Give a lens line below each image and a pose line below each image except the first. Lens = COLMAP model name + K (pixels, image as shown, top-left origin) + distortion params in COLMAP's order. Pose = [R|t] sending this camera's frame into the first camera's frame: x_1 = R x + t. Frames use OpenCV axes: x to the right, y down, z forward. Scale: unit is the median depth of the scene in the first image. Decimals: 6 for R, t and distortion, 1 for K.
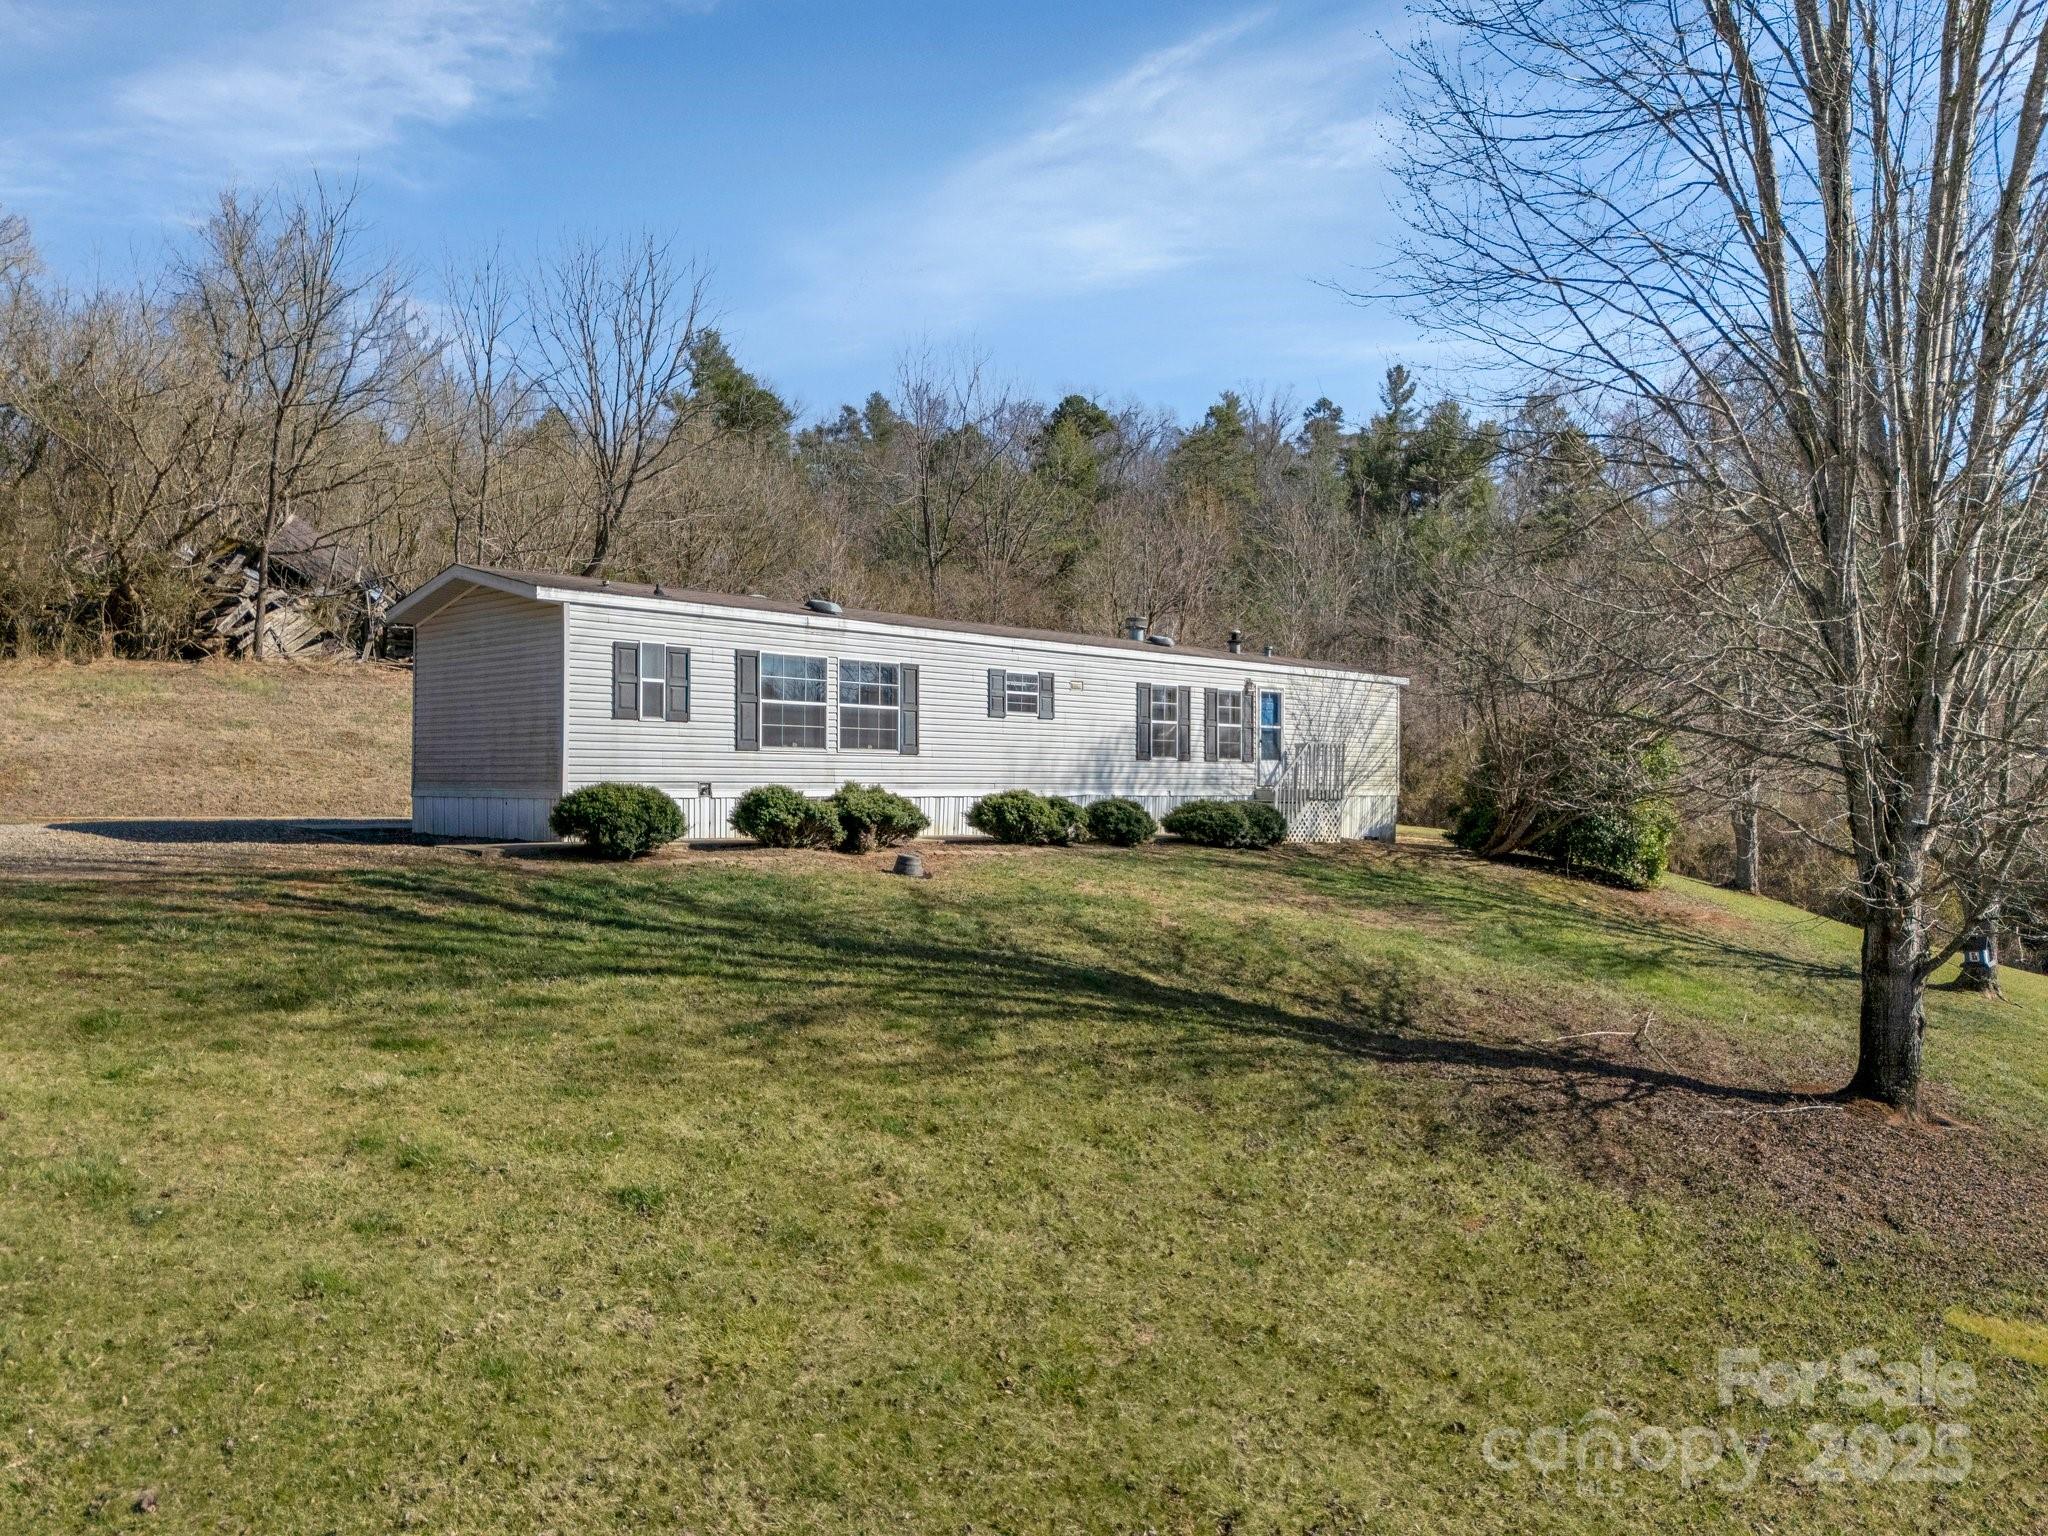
lens RADIAL K [[1460.8, 0, 1024.0], [0, 1460.8, 768.0], [0, 0, 1]] dist [0.066027, -0.070382]
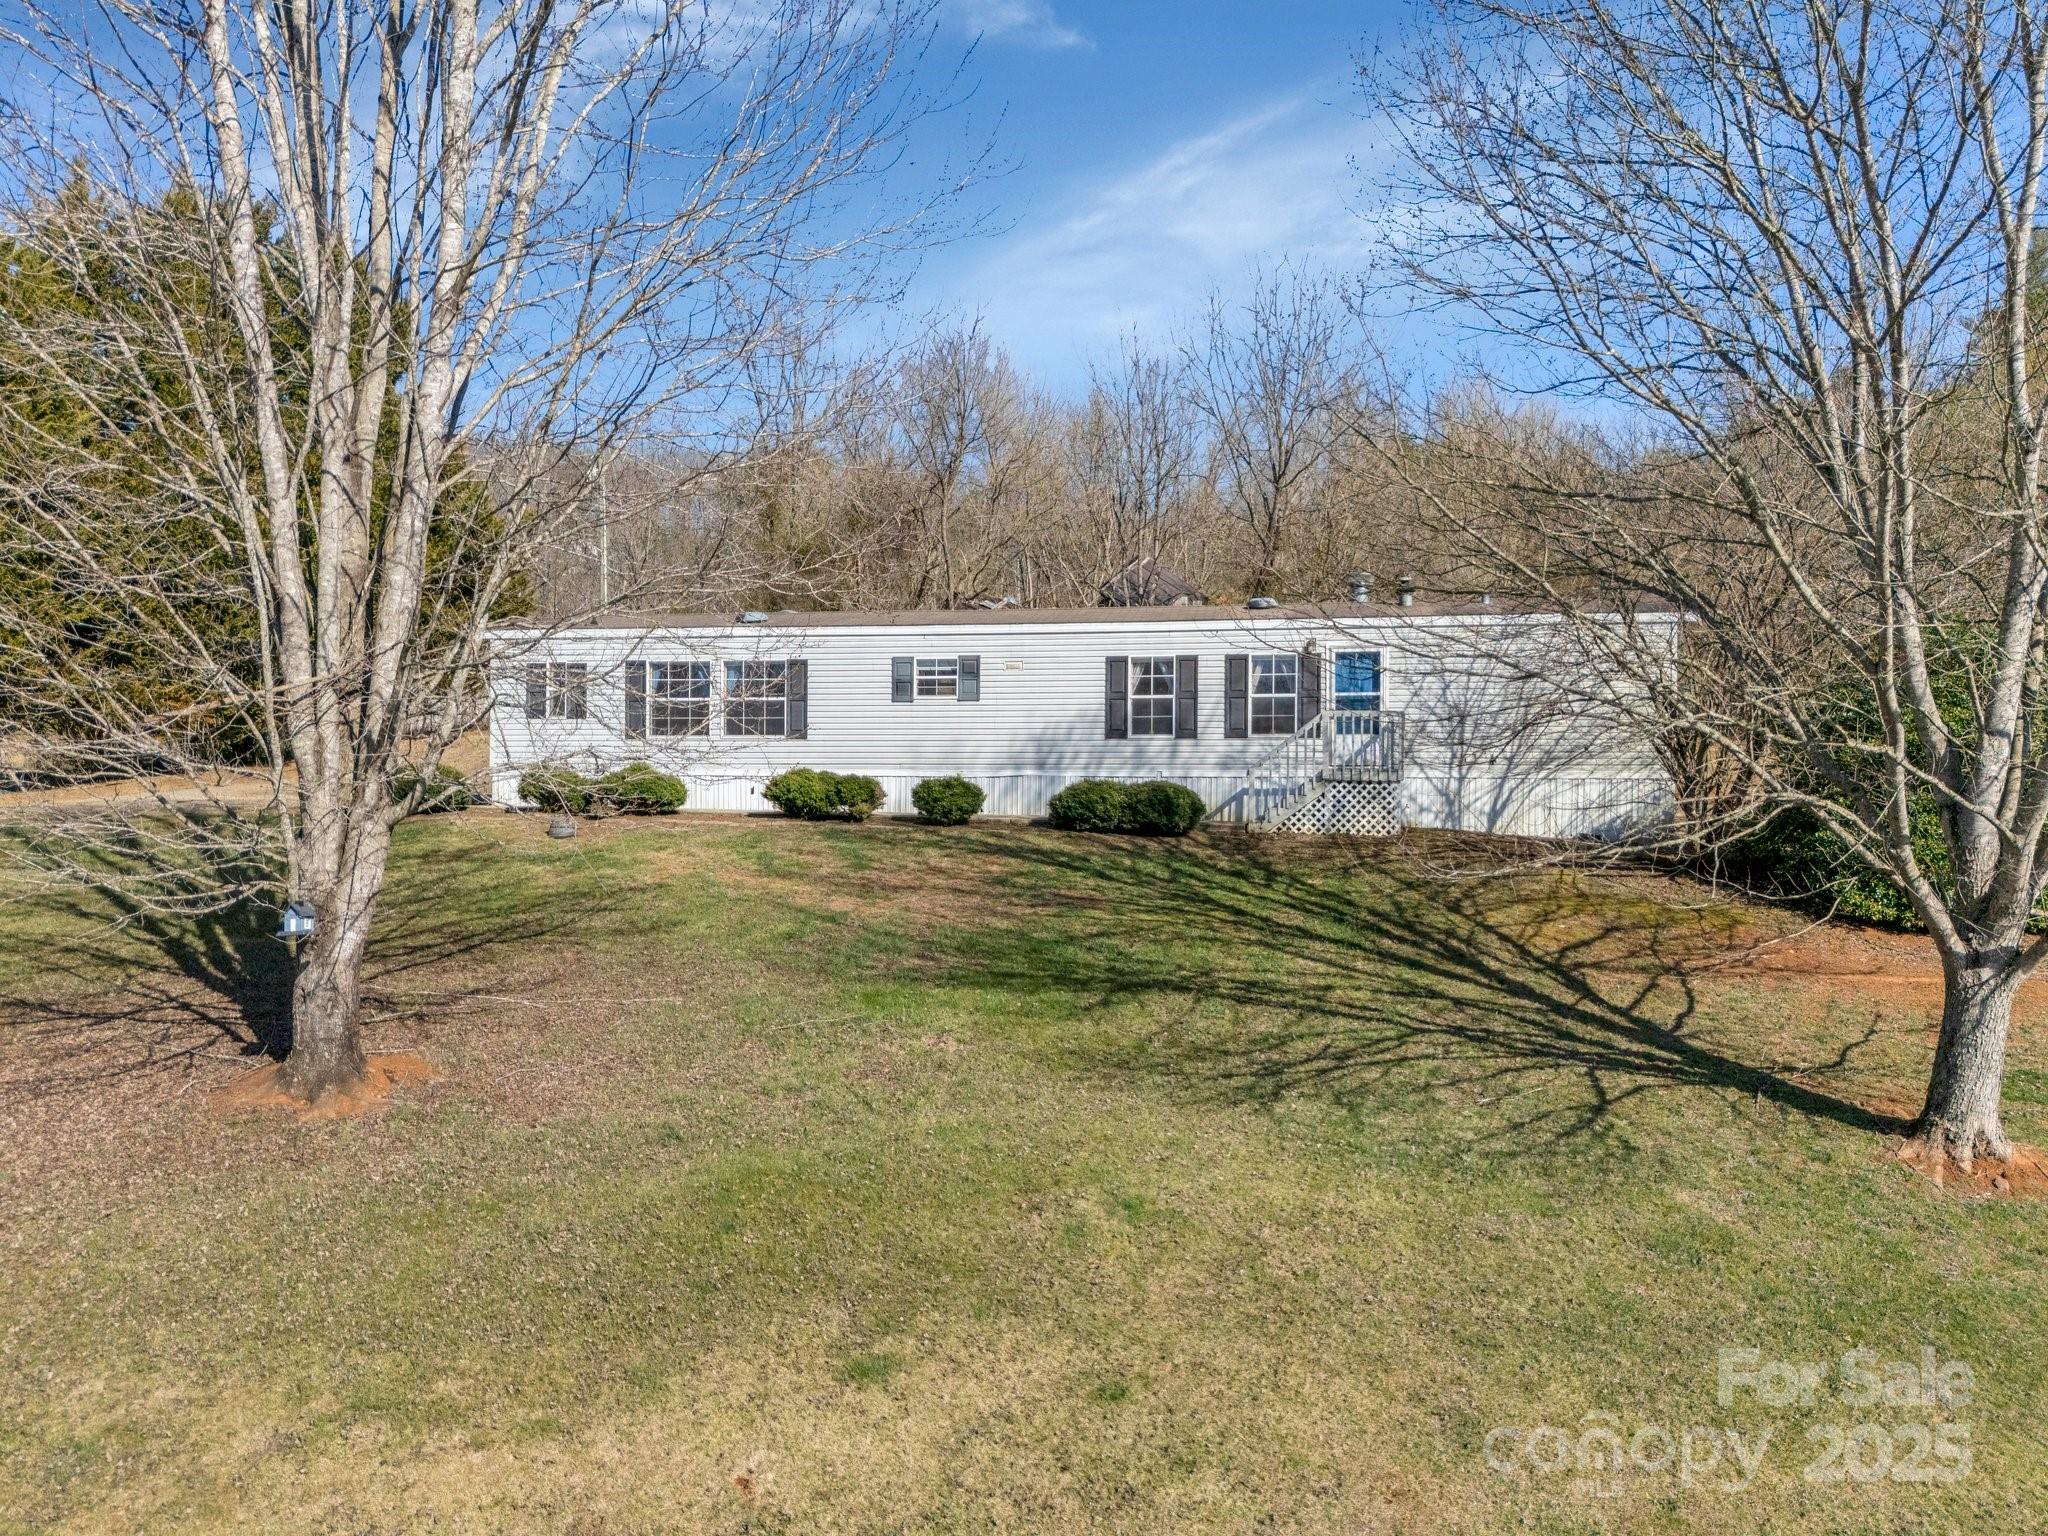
lens RADIAL K [[1456.8, 0, 1024.0], [0, 1456.8, 768.0], [0, 0, 1]] dist [0.070865, -0.068011]
pose [[0.578483, -0.006838, -0.815666, 0.860708], [0.009195, 0.999956, -0.001862, 0.015772], [0.815643, -0.006423, 0.578520, 0.434777]]
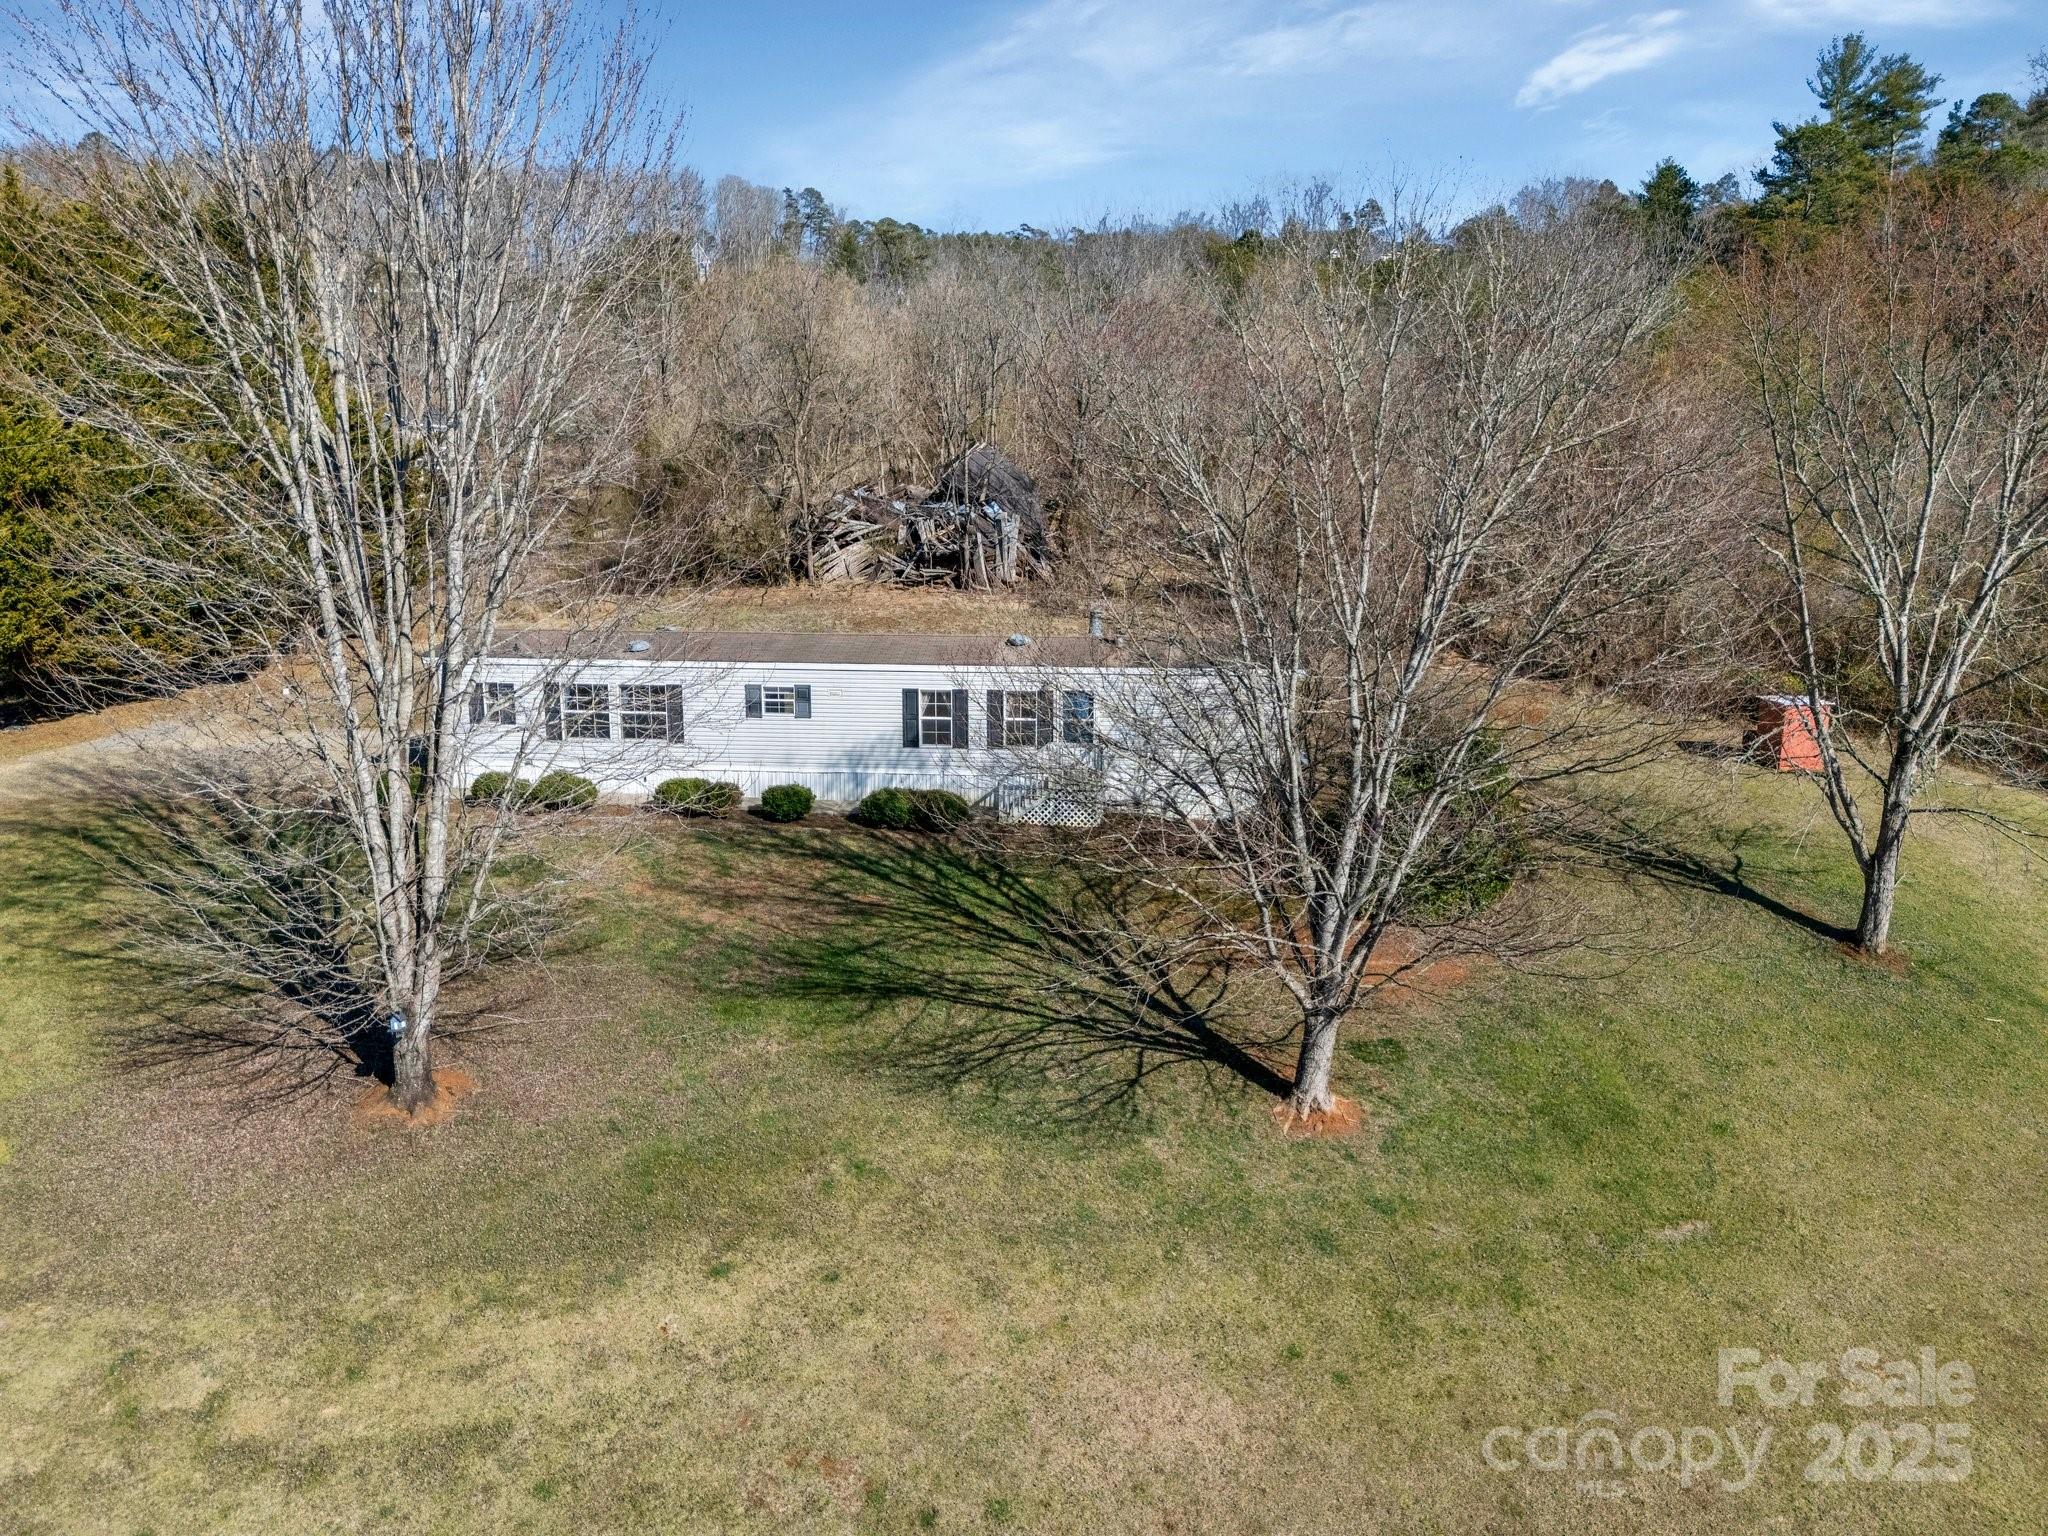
lens RADIAL K [[1456.8, 0, 1024.0], [0, 1456.8, 768.0], [0, 0, 1]] dist [0.070865, -0.068011]
pose [[0.635814, 0.148412, -0.757439, 1.205403], [0.005381, 0.980463, 0.196629, -0.257816], [0.771824, -0.129095, 0.622594, 0.281073]]
